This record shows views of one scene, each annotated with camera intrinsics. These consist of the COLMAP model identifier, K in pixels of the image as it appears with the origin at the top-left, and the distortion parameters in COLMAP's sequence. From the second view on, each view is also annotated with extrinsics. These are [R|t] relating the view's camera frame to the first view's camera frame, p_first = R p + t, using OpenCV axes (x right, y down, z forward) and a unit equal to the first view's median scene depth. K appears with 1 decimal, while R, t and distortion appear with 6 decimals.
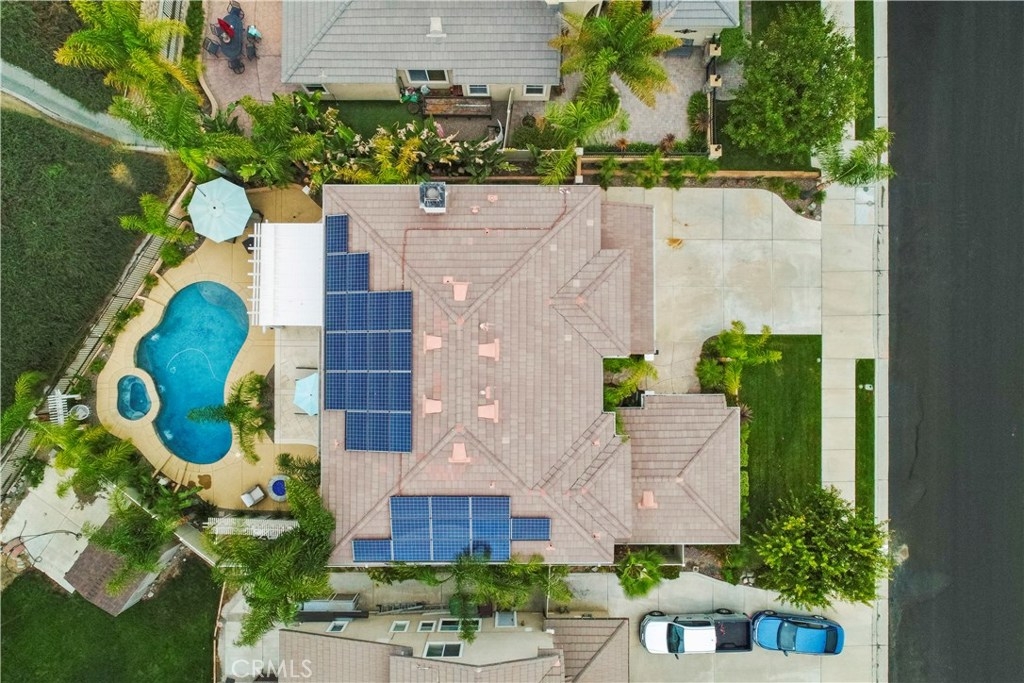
lens RADIAL K [[702.3, 0, 512.0], [0, 702.3, 341.5], [0, 0, 1]] dist [0.005241, 0.002773]
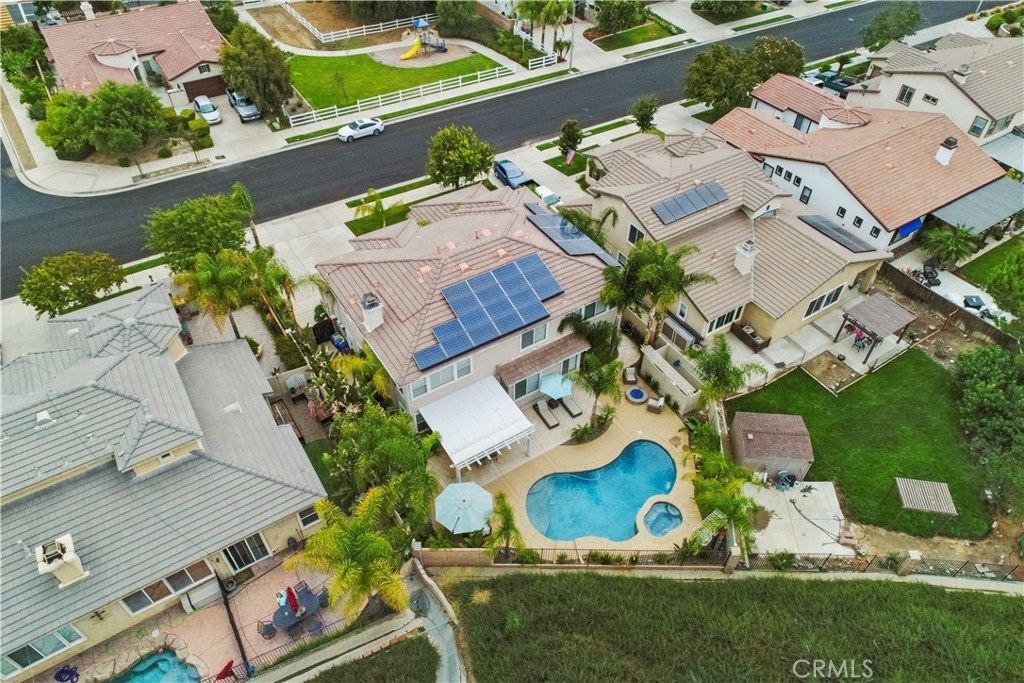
lens RADIAL K [[702.3, 0, 512.0], [0, 702.3, 341.5], [0, 0, 1]] dist [0.005241, 0.002773]
pose [[-0.536828, -0.607846, 0.585098, -0.869854], [0.842584, -0.350738, 0.408698, -0.444572], [-0.043210, 0.712395, 0.700447, 0.088947]]
